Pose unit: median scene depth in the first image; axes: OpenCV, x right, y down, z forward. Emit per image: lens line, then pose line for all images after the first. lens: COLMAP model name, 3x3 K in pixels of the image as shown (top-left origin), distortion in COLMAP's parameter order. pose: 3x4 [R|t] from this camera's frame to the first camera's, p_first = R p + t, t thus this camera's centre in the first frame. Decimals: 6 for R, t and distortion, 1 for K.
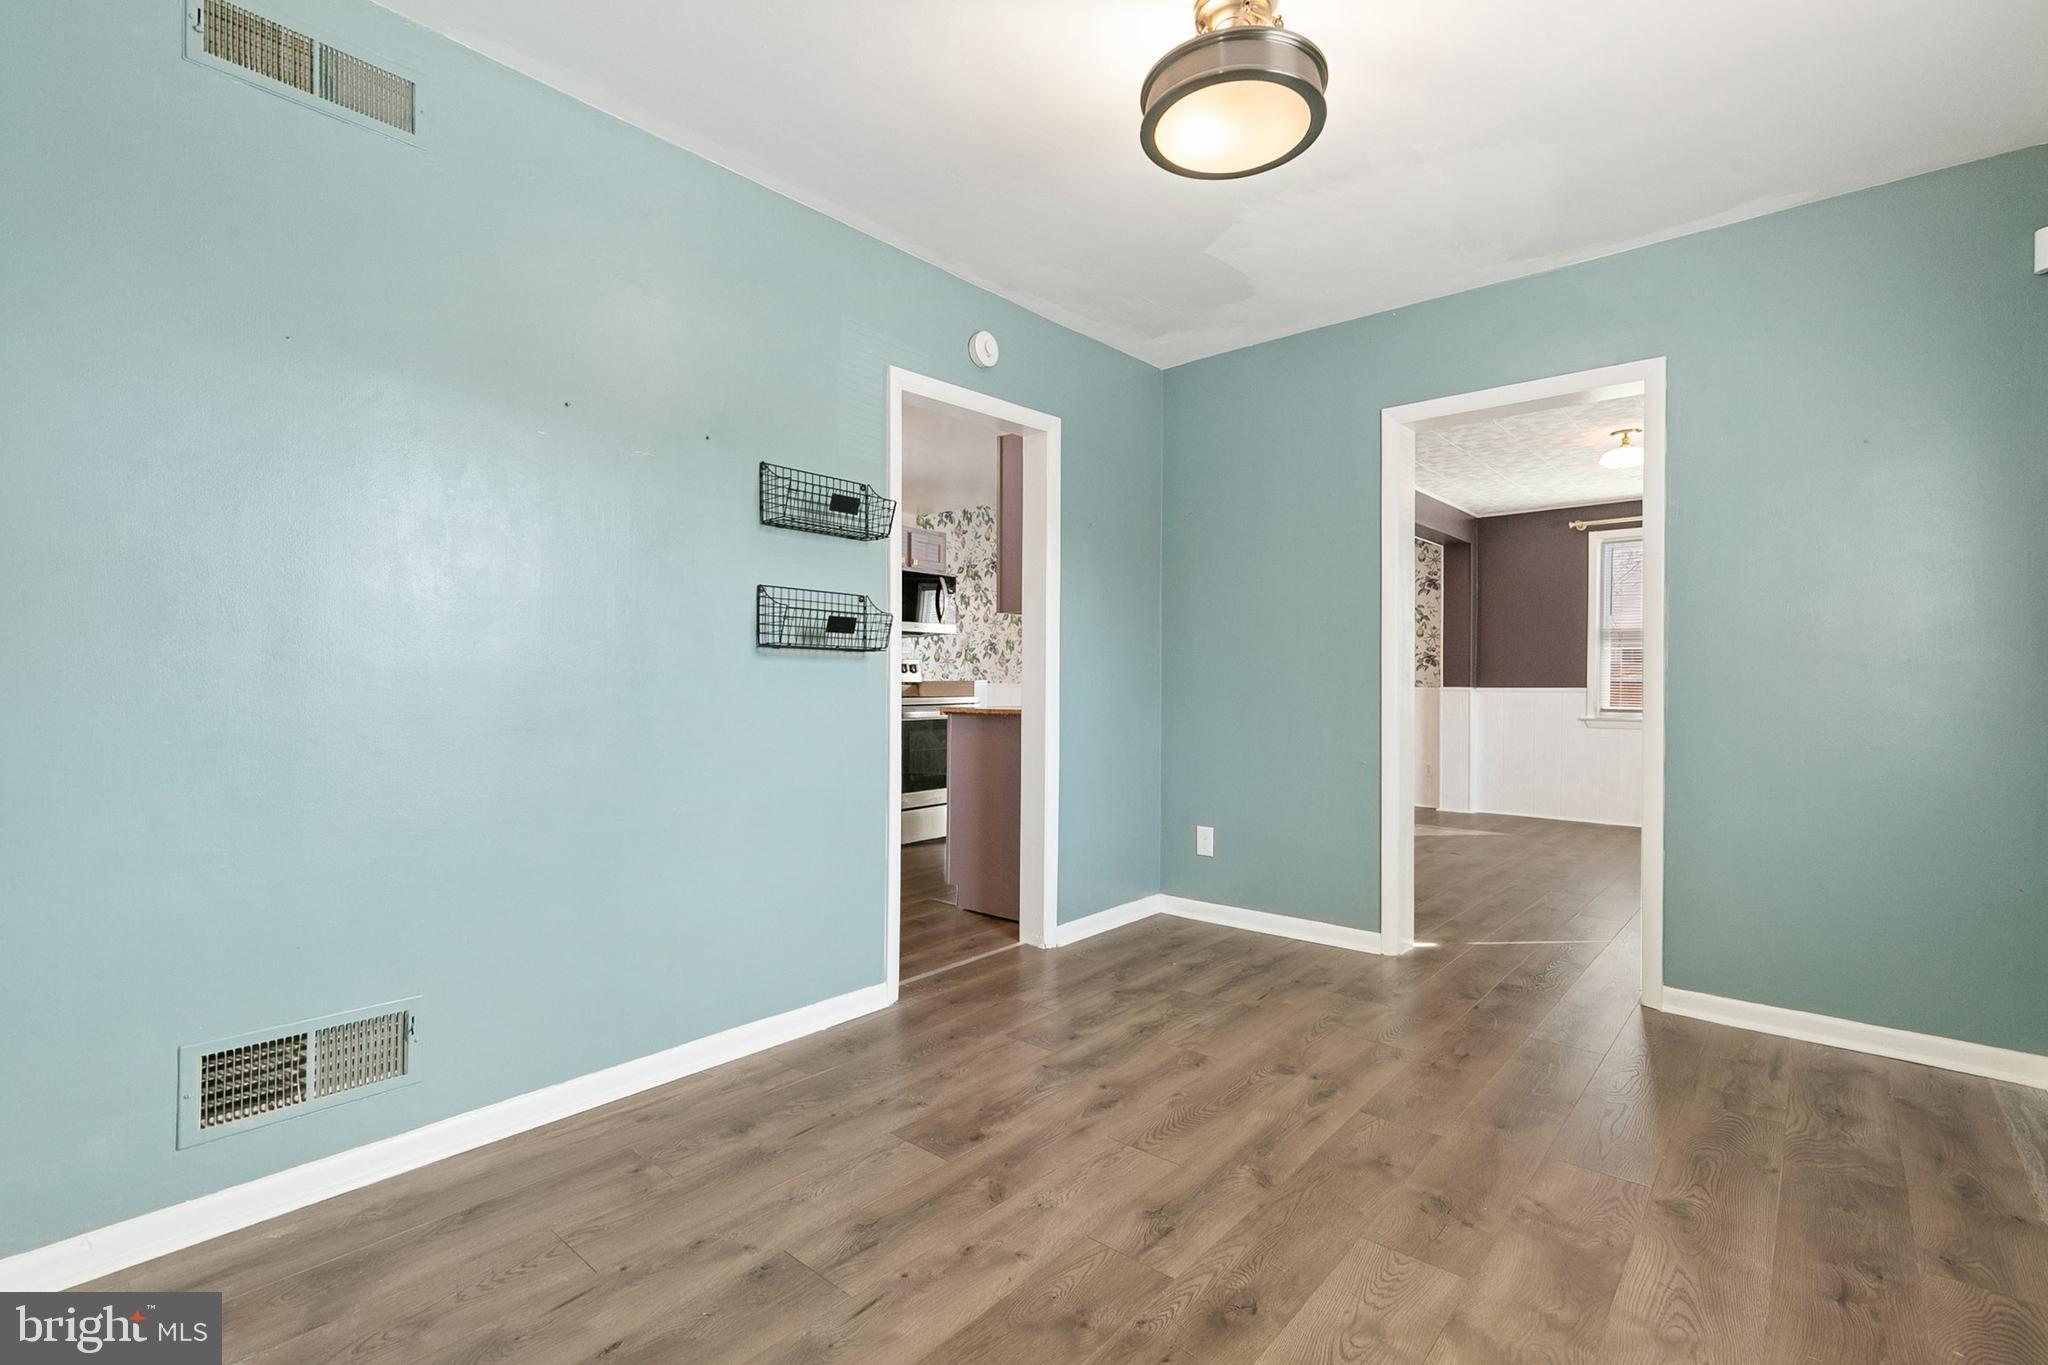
lens RADIAL K [[935.3, 0, 1021.5], [0, 935.3, 677.0], [0, 0, 1]] dist [-0.001245, -0.001452]
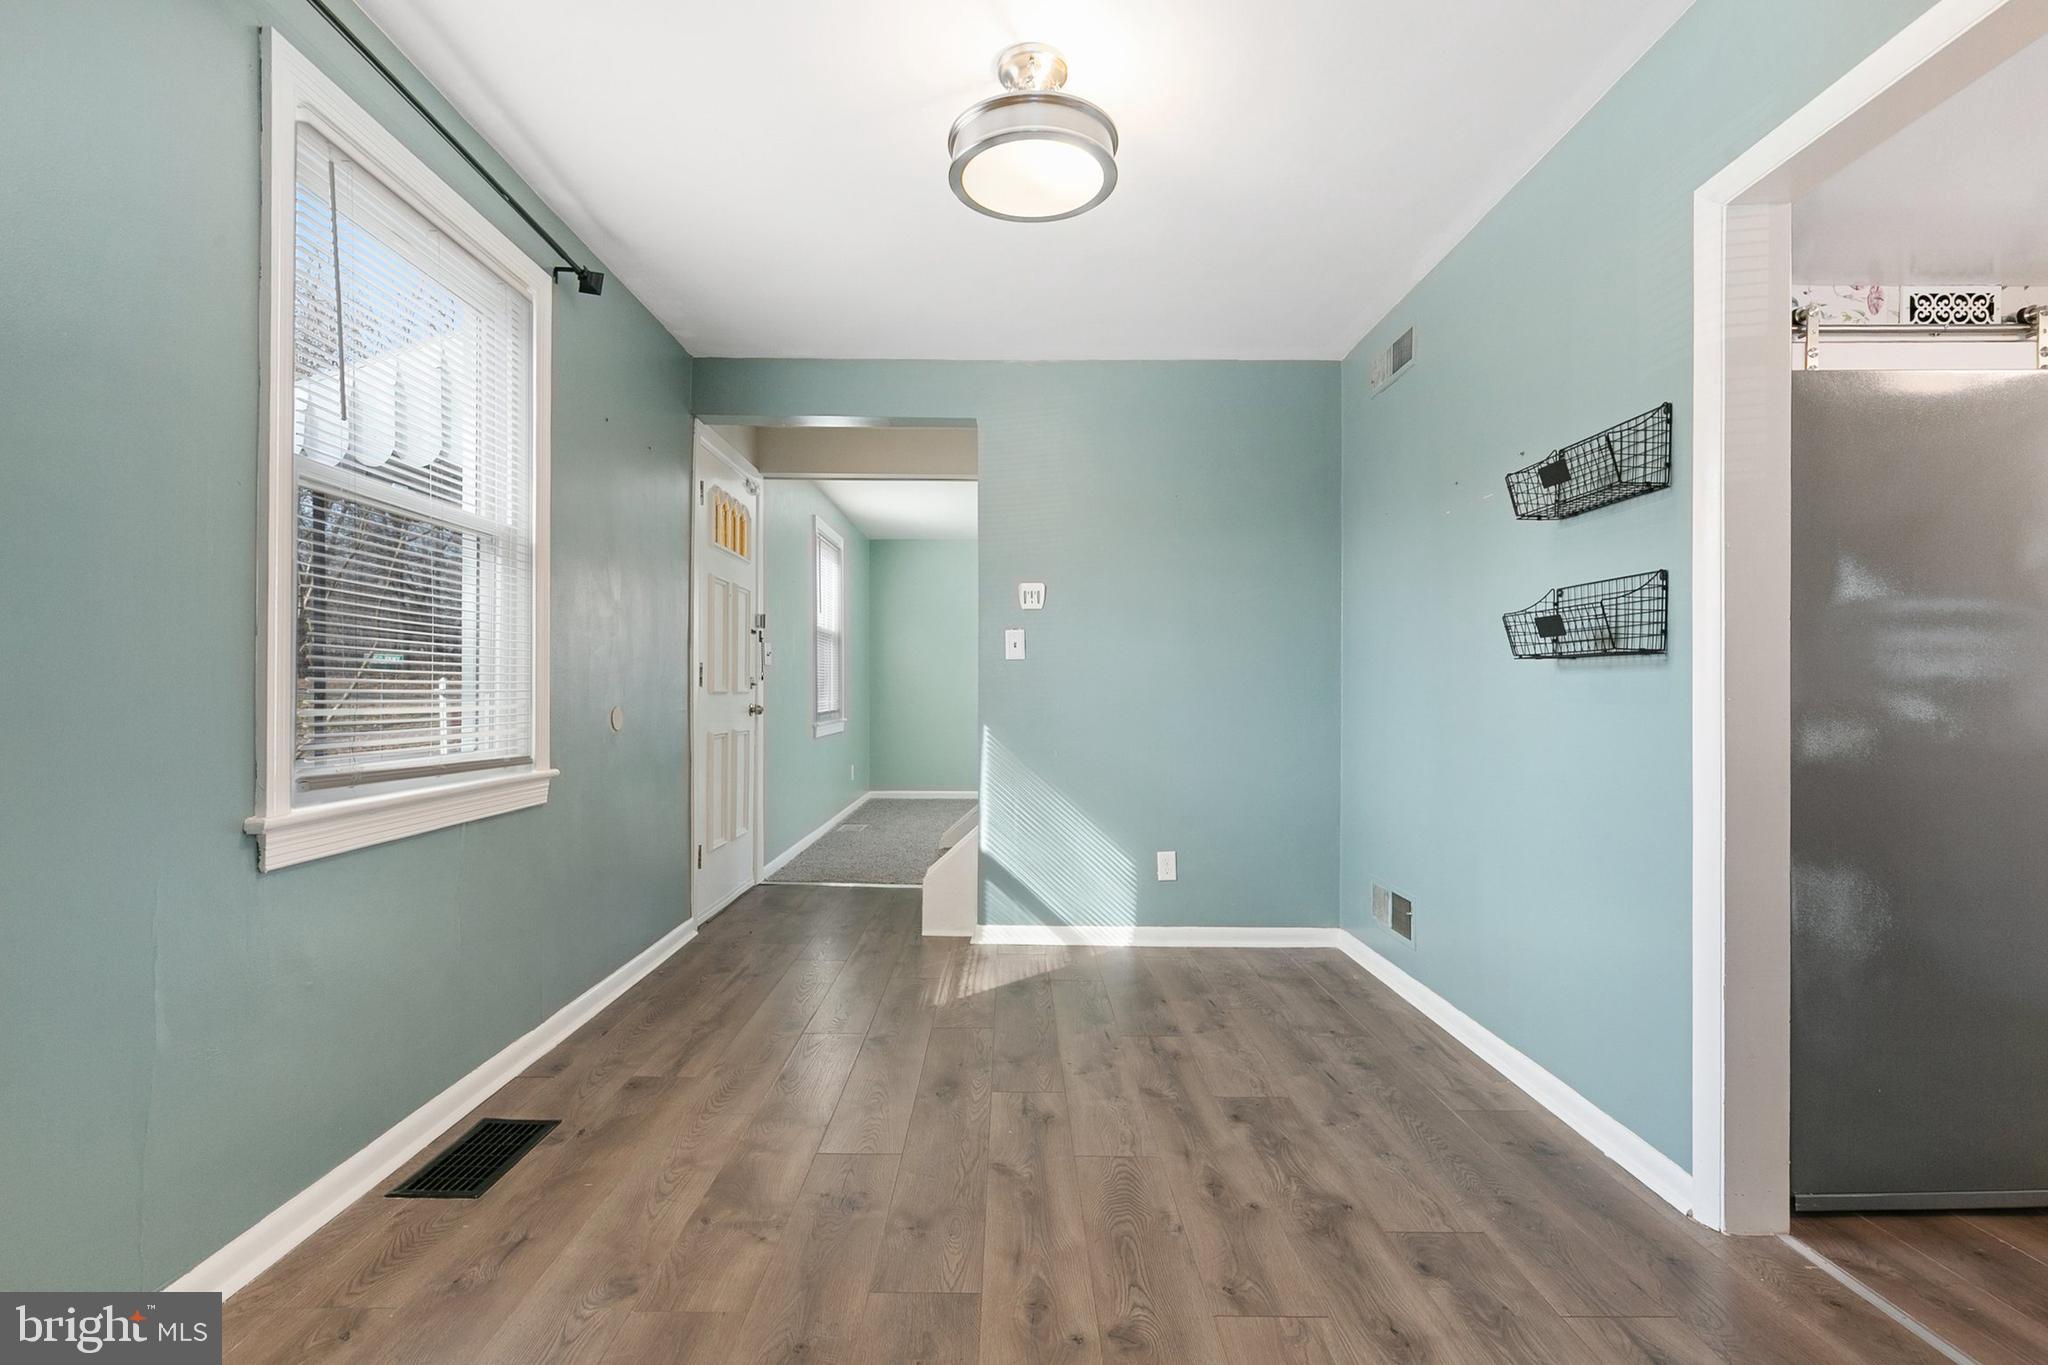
lens RADIAL K [[935.3, 0, 1022.2], [0, 935.3, 691.5], [0, 0, 1]] dist [-0.001245, -0.001452]
pose [[-0.751129, -0.007533, -0.660112, 0.943179], [-0.002023, 0.999956, -0.009109, 0.006308], [0.660152, -0.005507, -0.751112, 1.808799]]
